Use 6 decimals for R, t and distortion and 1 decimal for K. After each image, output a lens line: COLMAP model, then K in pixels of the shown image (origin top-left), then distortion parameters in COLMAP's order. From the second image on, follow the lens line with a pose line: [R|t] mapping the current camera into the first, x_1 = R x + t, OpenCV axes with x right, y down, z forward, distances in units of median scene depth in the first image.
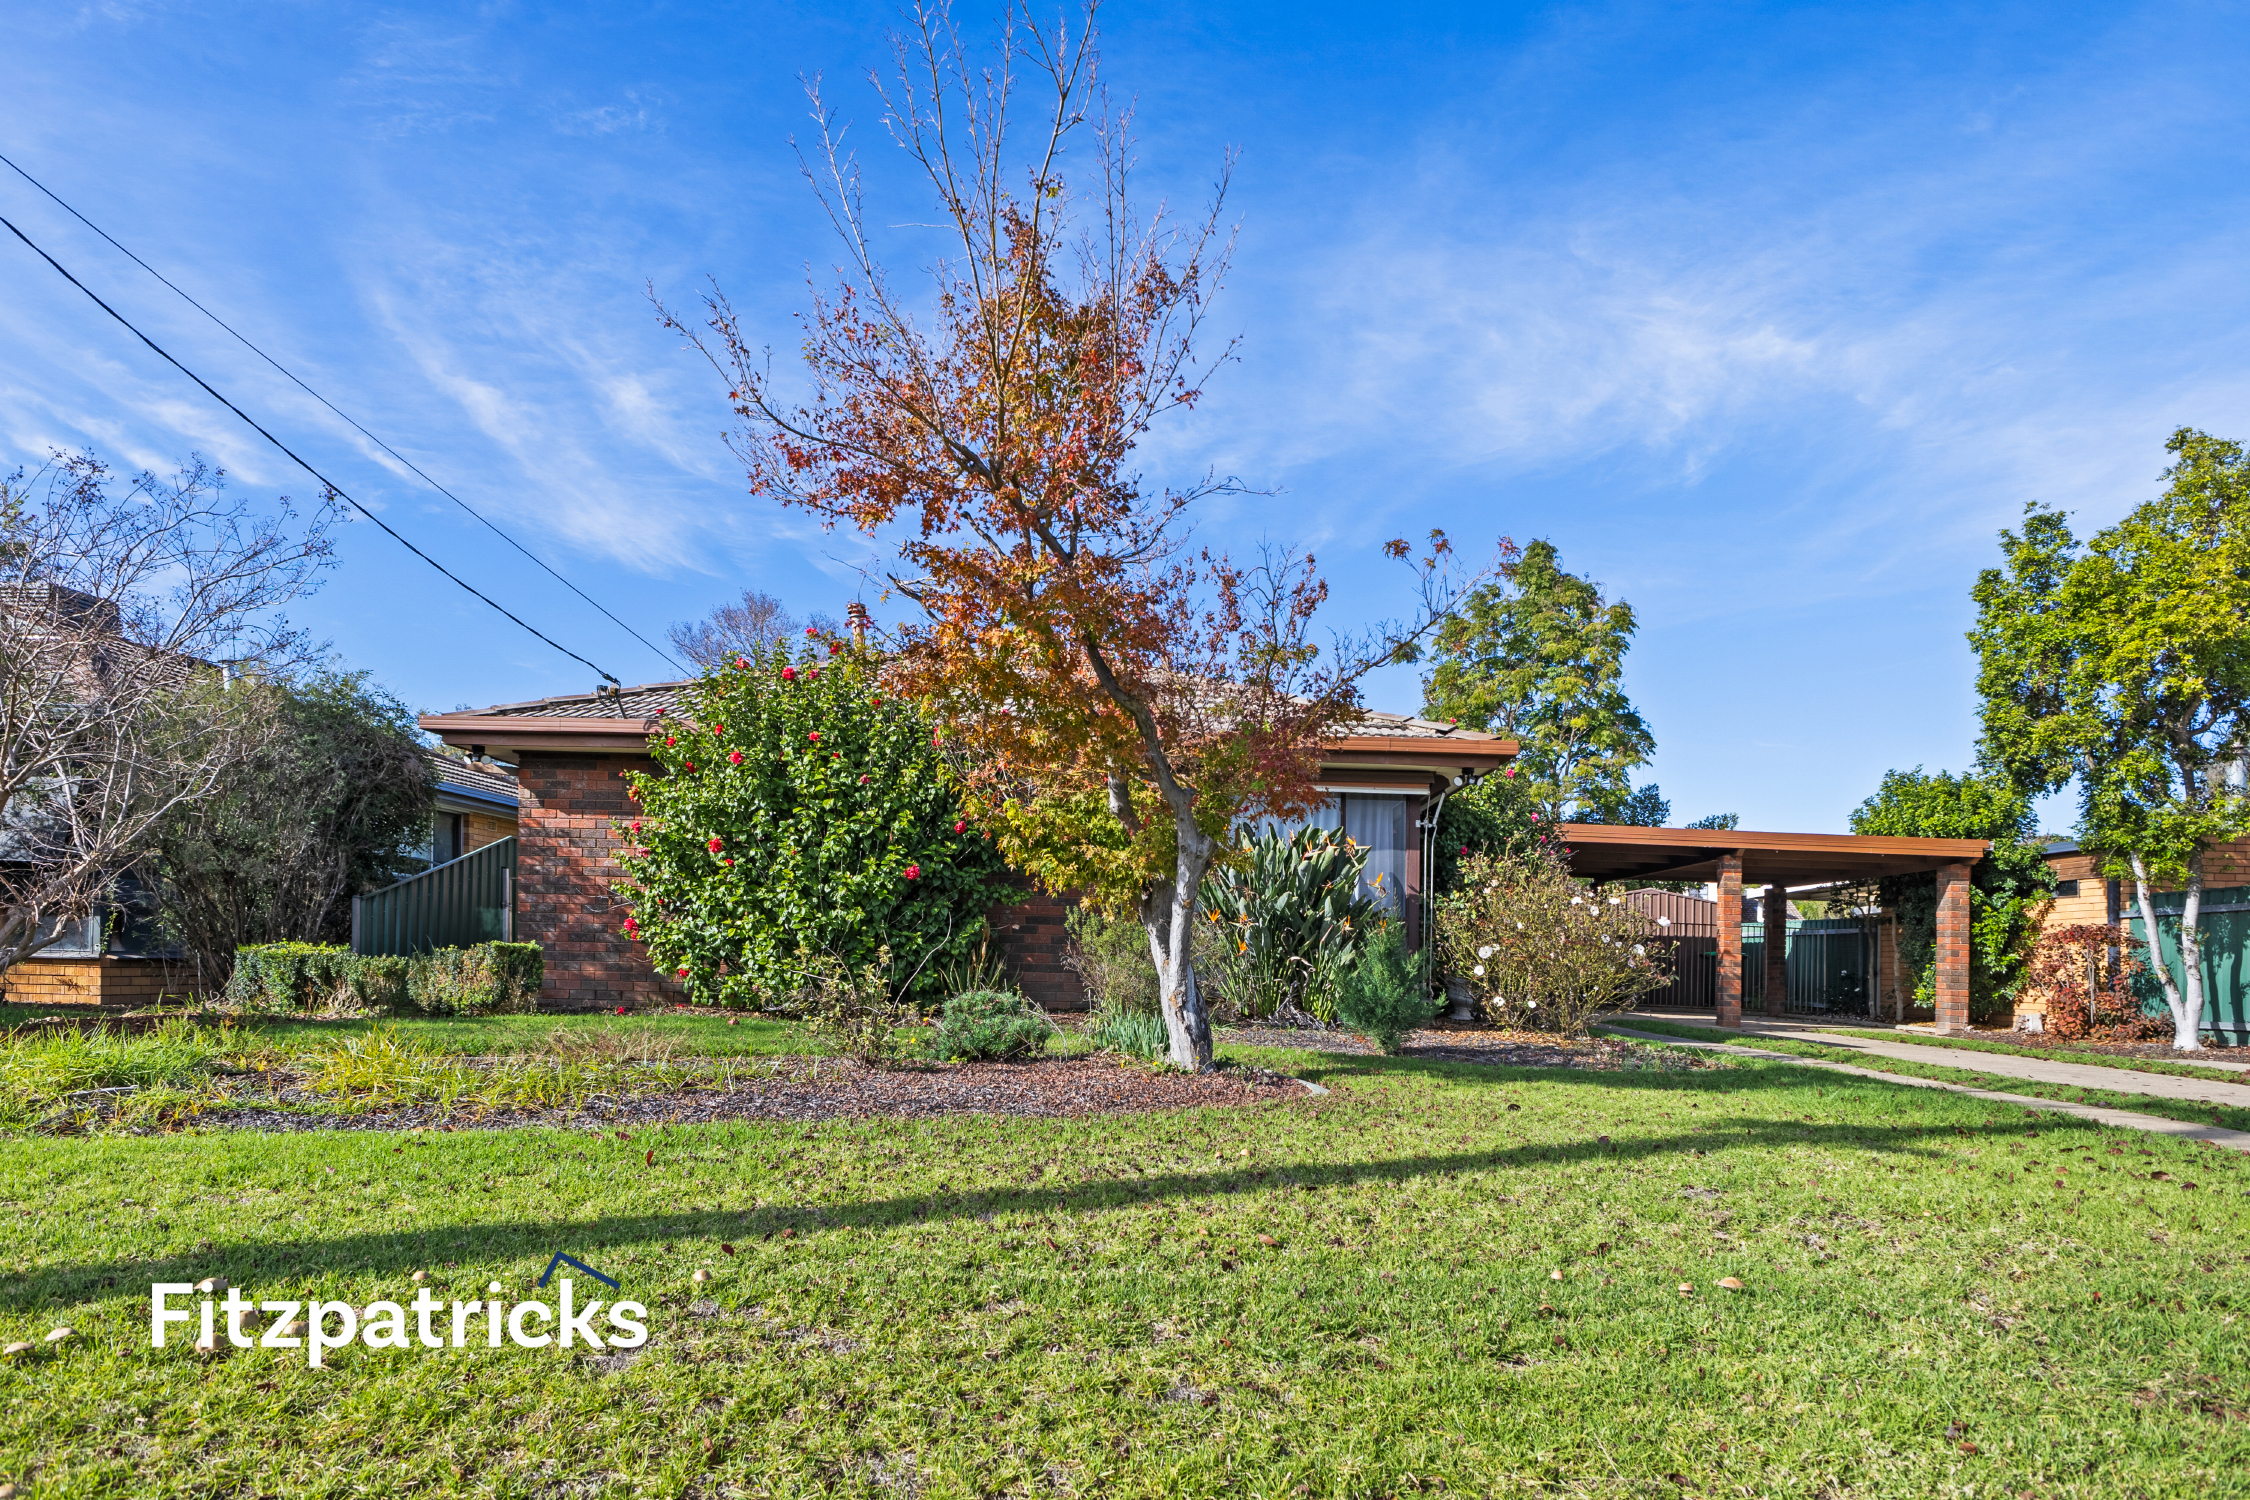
lens RADIAL K [[2585.9, 0, 1125.0], [0, 2585.9, 697.9], [0, 0, 1]] dist [0.009328, -0.013788]
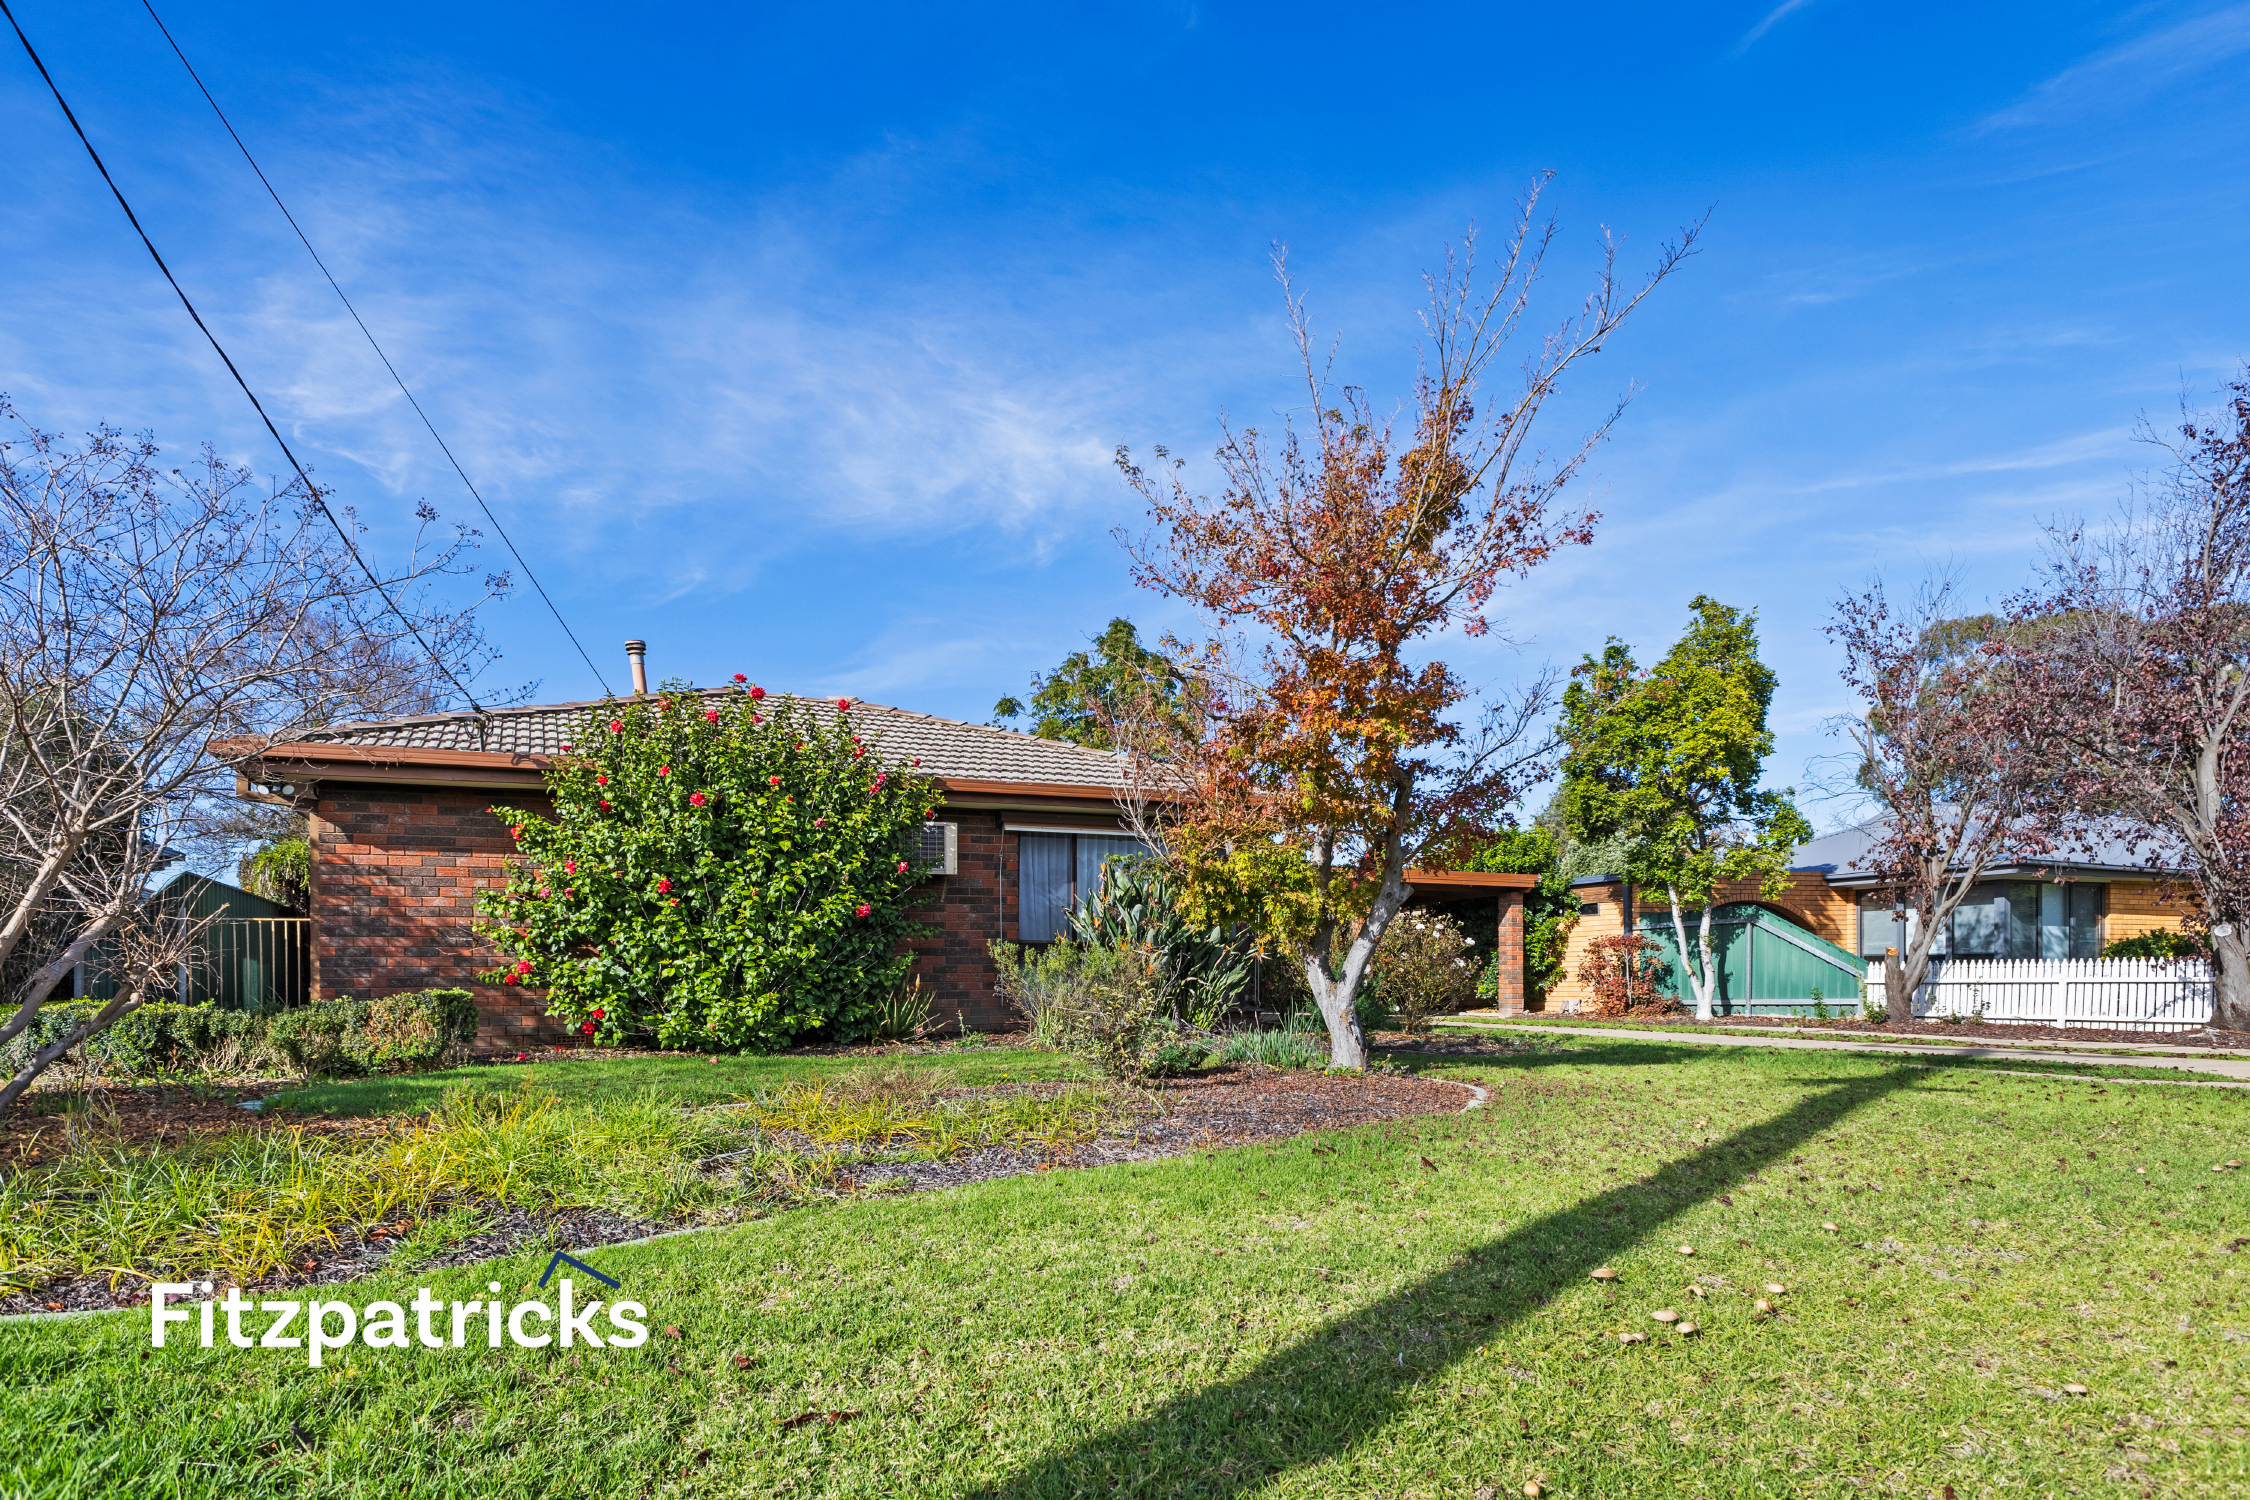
lens RADIAL K [[2594.5, 0, 1125.0], [0, 2594.5, 750.0], [0, 0, 1]] dist [-0.005868, -0.022075]
pose [[0.705115, 0.026668, 0.708591, -0.741715], [-0.046467, 0.998882, 0.008646, -0.012459], [-0.707569, -0.039023, 0.705566, 0.166692]]
